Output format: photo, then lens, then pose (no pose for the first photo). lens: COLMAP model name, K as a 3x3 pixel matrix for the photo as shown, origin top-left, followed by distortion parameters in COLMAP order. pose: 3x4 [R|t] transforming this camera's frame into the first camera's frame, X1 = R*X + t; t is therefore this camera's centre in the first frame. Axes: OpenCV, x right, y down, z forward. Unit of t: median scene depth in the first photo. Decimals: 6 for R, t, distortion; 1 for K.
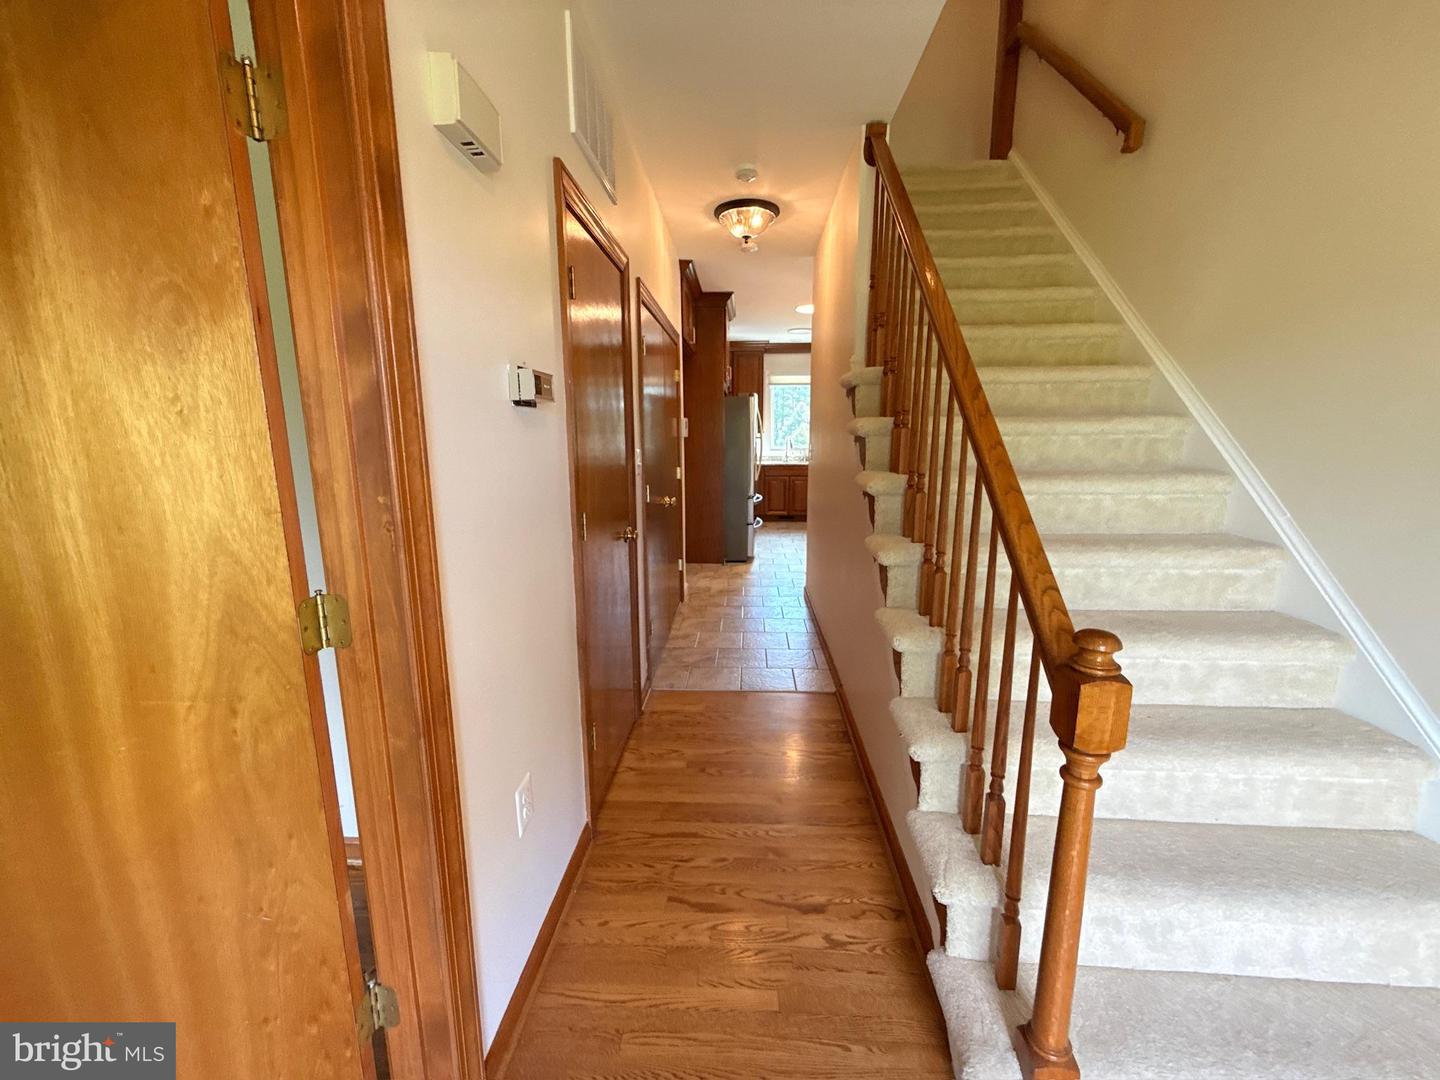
lens RADIAL K [[576.0, 0, 710.4], [0, 576.0, 538.2], [0, 0, 1]] dist [0.000541, -0.000461]
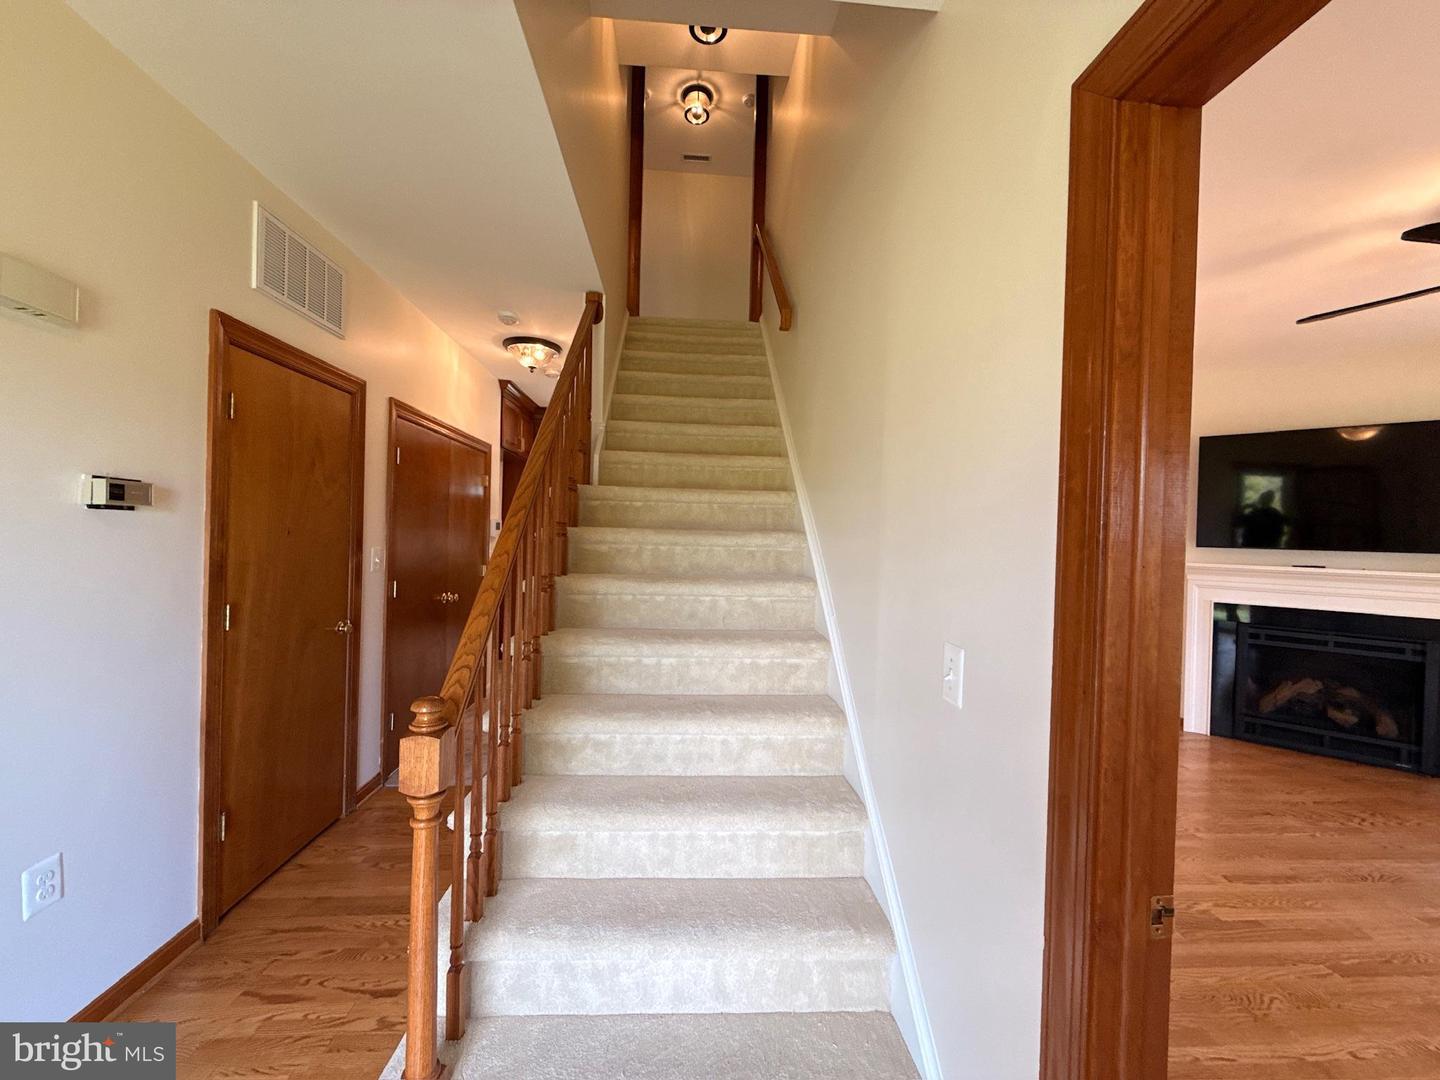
lens RADIAL K [[576.0, 0, 715.1], [0, 576.0, 536.9], [0, 0, 1]] dist [0.000541, -0.000461]
pose [[0.991846, 0.030396, 0.123768, 0.580586], [-0.008274, 0.984451, -0.175463, 0.014239], [-0.127177, 0.173008, 0.976675, -0.213692]]
